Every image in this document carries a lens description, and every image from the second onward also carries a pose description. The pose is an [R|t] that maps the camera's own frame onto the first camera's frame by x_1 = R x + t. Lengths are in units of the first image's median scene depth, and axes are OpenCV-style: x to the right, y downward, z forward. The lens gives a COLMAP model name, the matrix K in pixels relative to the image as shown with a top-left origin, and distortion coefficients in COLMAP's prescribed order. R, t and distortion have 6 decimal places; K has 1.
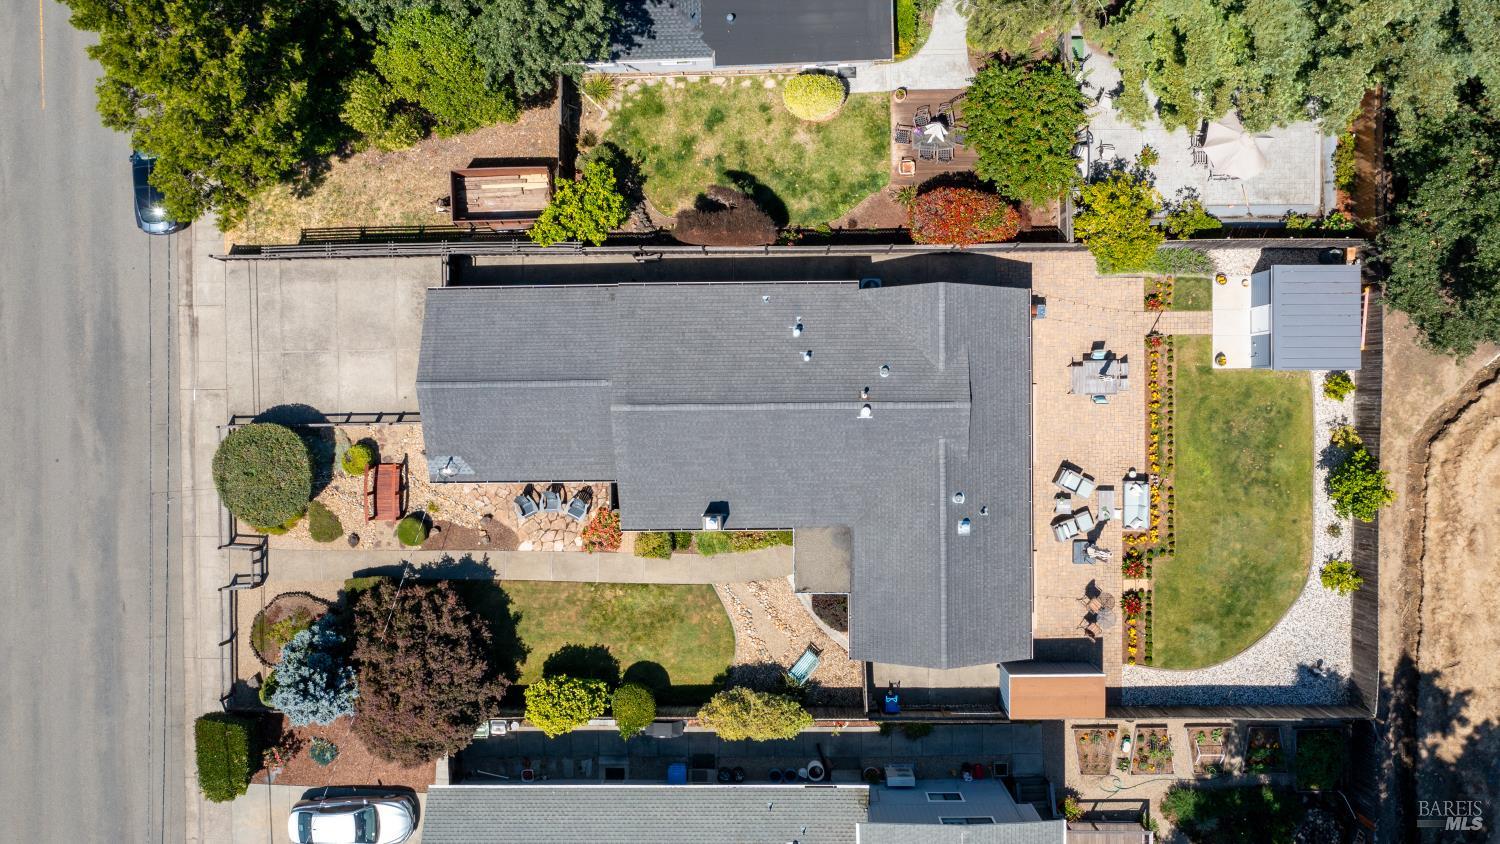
lens RADIAL K [[1241.9, 0, 748.0], [0, 1241.9, 404.5], [0, 0, 1]] dist [-0.002490, 0.002531]
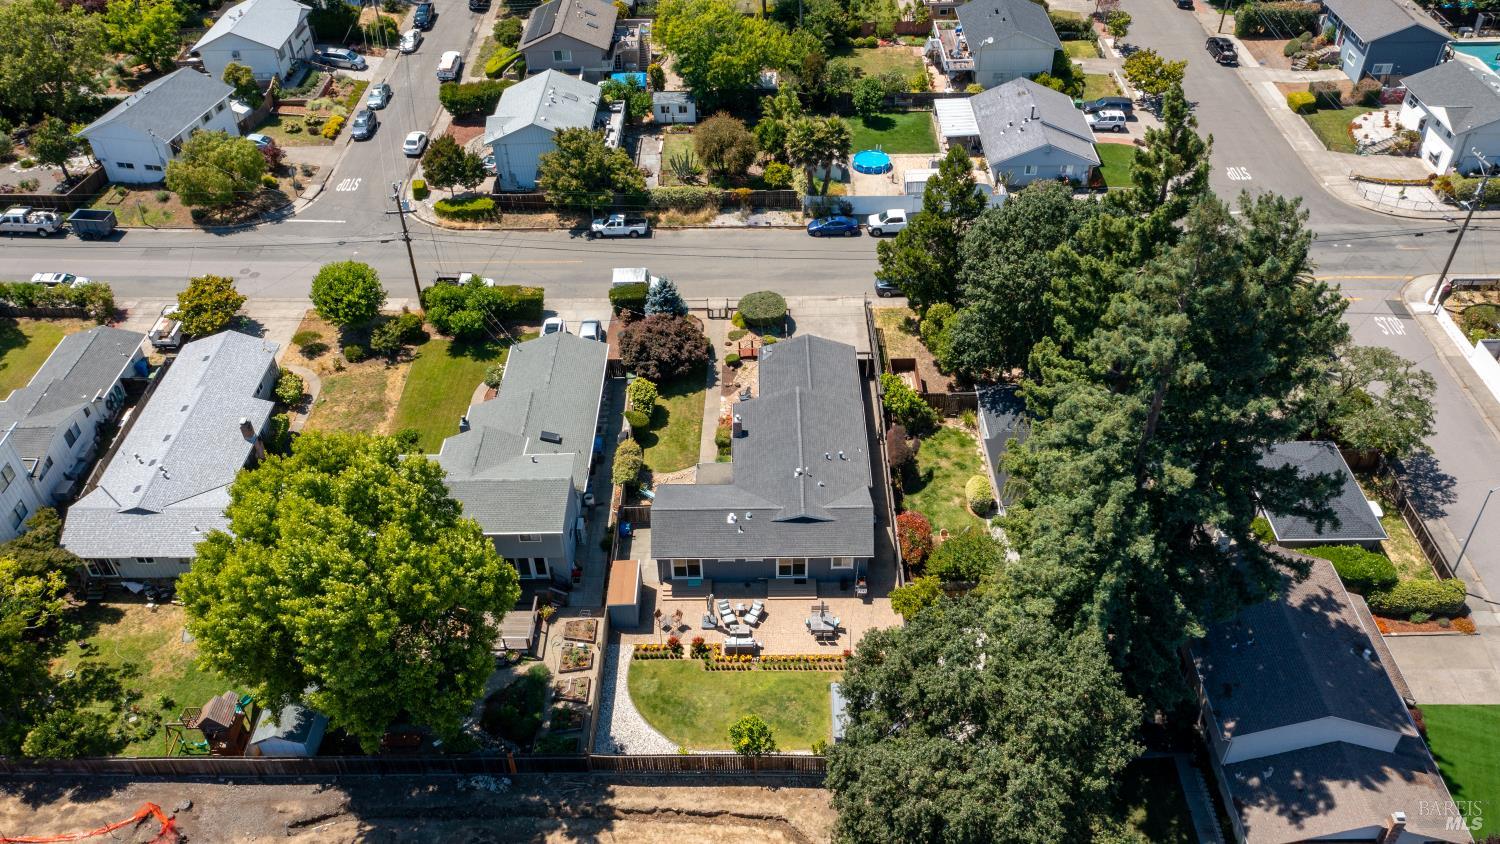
lens RADIAL K [[1191.0, 0, 772.5], [0, 1191.0, 424.8], [0, 0, 1]] dist [0.000087, -0.001911]
pose [[0.001626, 0.657658, -0.753315, 1.224697], [-0.999993, 0.003497, 0.000894, 0.037571], [0.003222, 0.753309, 0.657659, -0.163542]]
